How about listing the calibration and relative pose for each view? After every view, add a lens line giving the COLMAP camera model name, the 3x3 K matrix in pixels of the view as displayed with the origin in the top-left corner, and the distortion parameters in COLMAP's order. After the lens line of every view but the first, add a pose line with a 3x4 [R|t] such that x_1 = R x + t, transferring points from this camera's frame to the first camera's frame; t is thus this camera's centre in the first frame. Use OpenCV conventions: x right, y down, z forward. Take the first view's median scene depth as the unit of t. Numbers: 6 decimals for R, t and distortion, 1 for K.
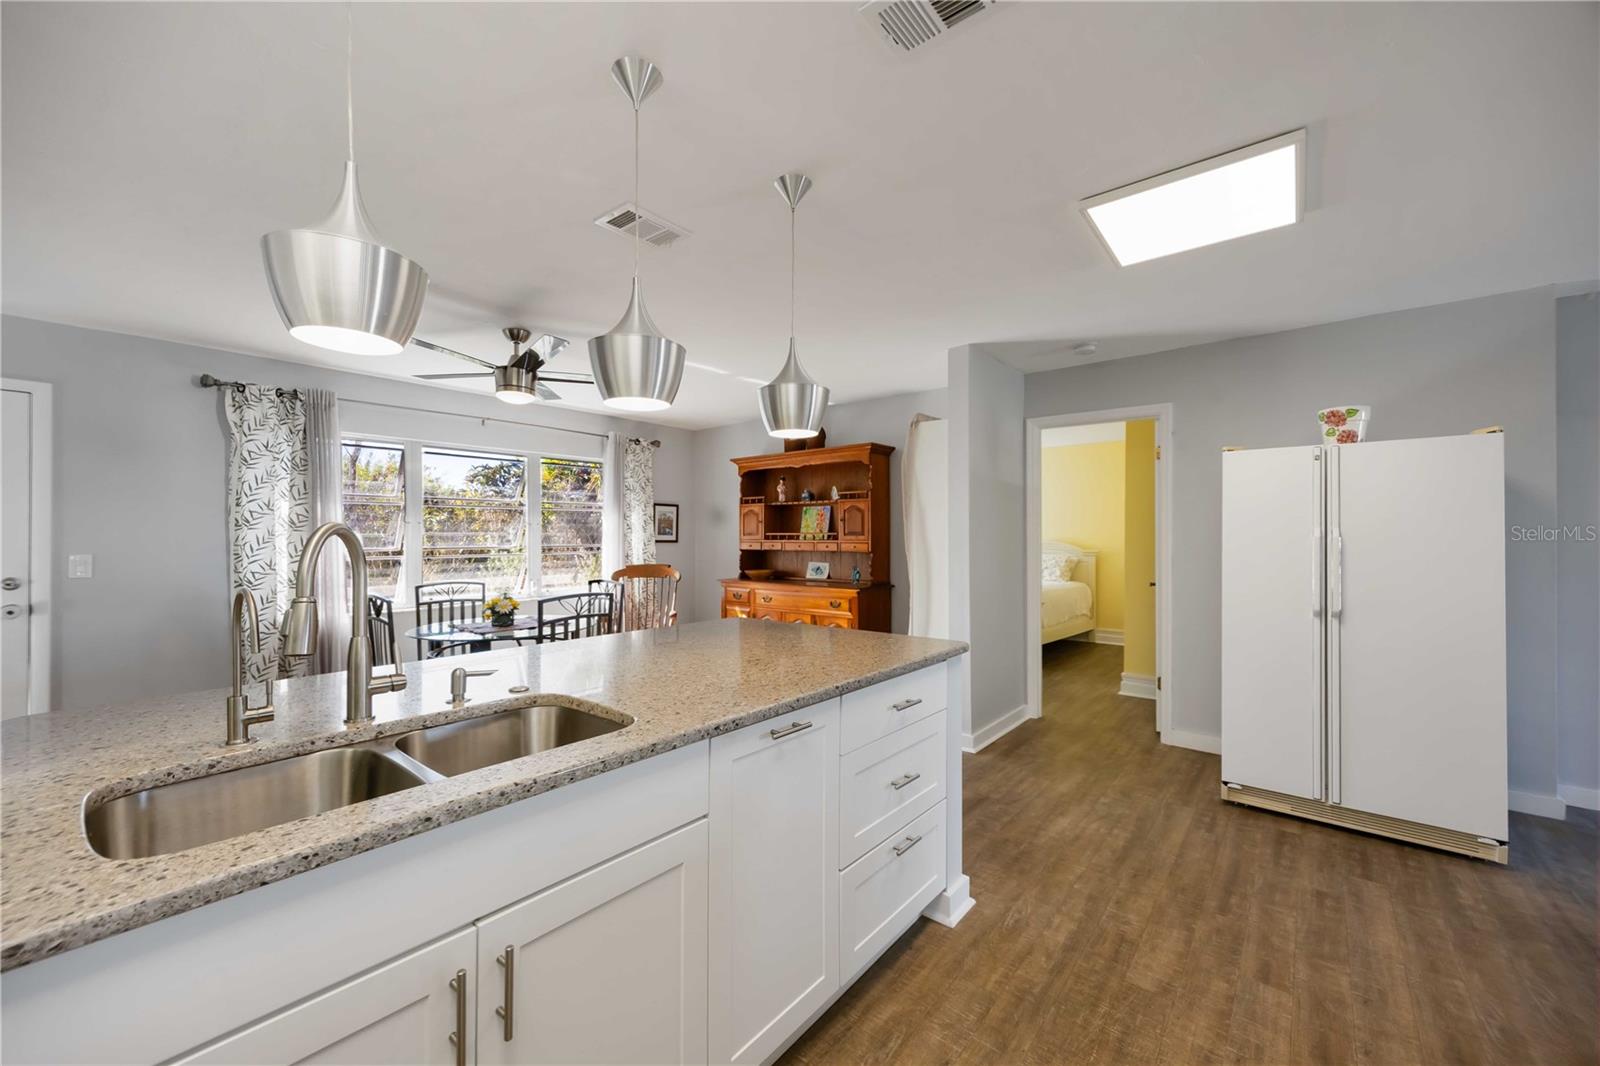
lens RADIAL K [[610.0, 0, 792.4], [0, 610.0, 533.3], [0, 0, 1]] dist [-0.000009, -0.000007]
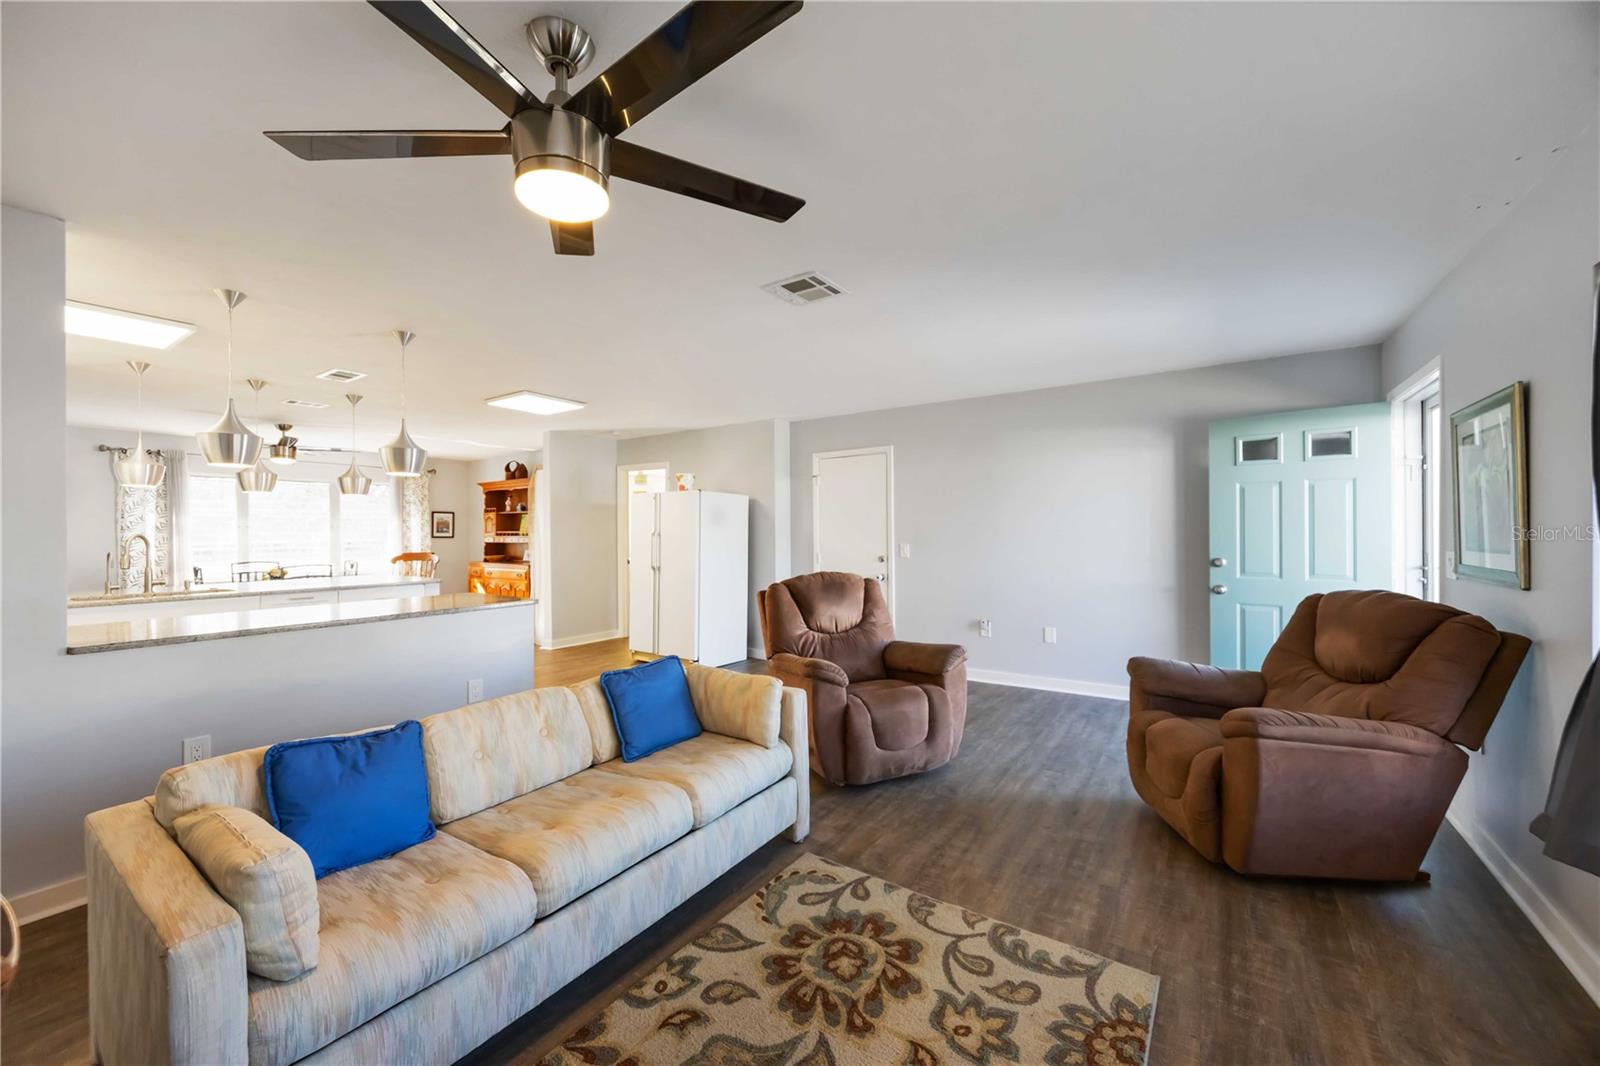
lens RADIAL K [[610.0, 0, 801.9], [0, 610.0, 530.2], [0, 0, 1]] dist [-0.000009, -0.000007]
pose [[0.996343, -0.003384, 0.085373, 0.602810], [0.003016, 0.999986, 0.004446, -0.008589], [-0.085387, -0.004172, 0.996339, -0.621069]]
